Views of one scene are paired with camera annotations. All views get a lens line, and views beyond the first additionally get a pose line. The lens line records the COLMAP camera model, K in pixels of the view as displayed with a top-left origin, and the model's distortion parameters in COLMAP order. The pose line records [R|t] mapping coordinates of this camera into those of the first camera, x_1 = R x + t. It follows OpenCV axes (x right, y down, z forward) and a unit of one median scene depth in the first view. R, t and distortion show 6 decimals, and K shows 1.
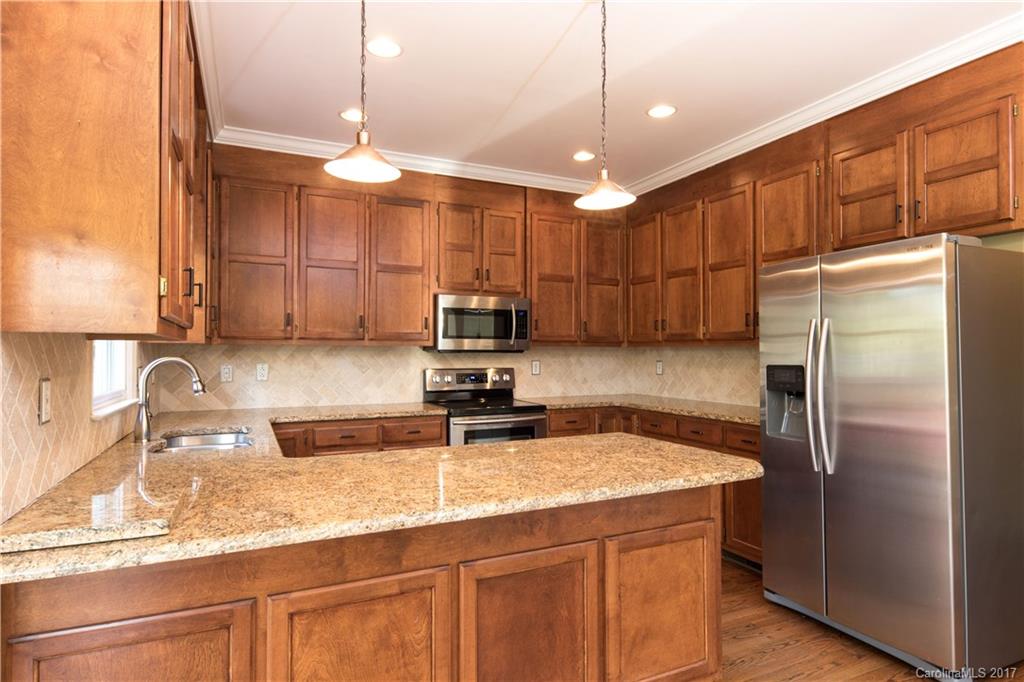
lens RADIAL K [[566.6, 0, 511.3], [0, 566.6, 348.6], [0, 0, 1]] dist [0.014089, 0.000117]
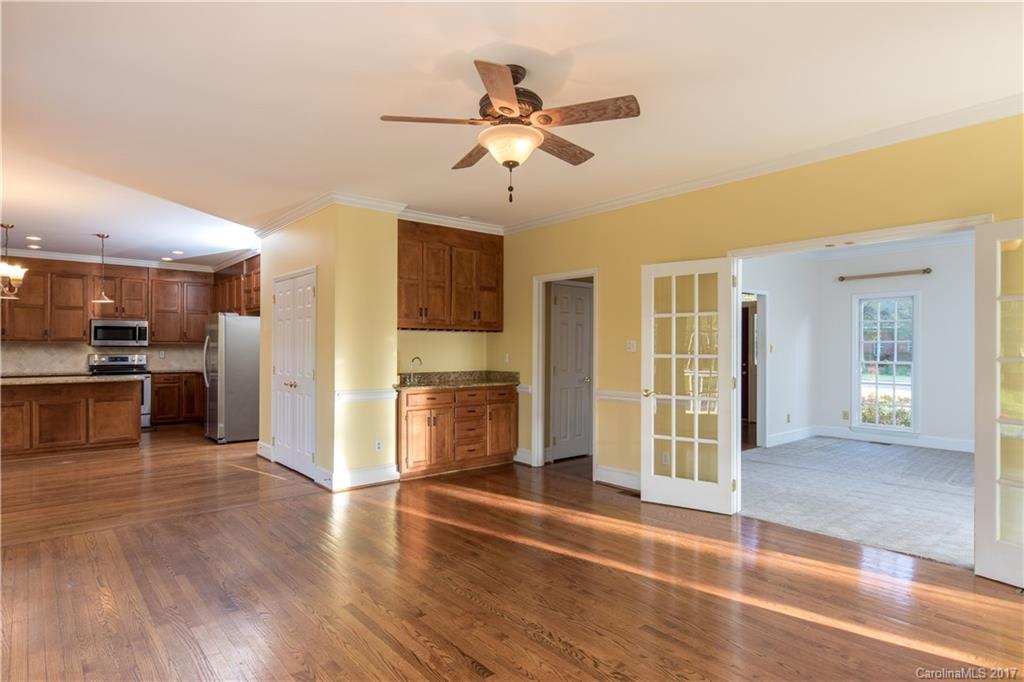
lens RADIAL K [[566.6, 0, 511.3], [0, 566.6, 348.6], [0, 0, 1]] dist [0.014089, 0.000117]
pose [[0.964772, 0.004465, 0.263050, 0.833562], [-0.007571, 0.999913, 0.010796, -0.021622], [-0.262979, -0.012407, 0.964722, -1.497590]]
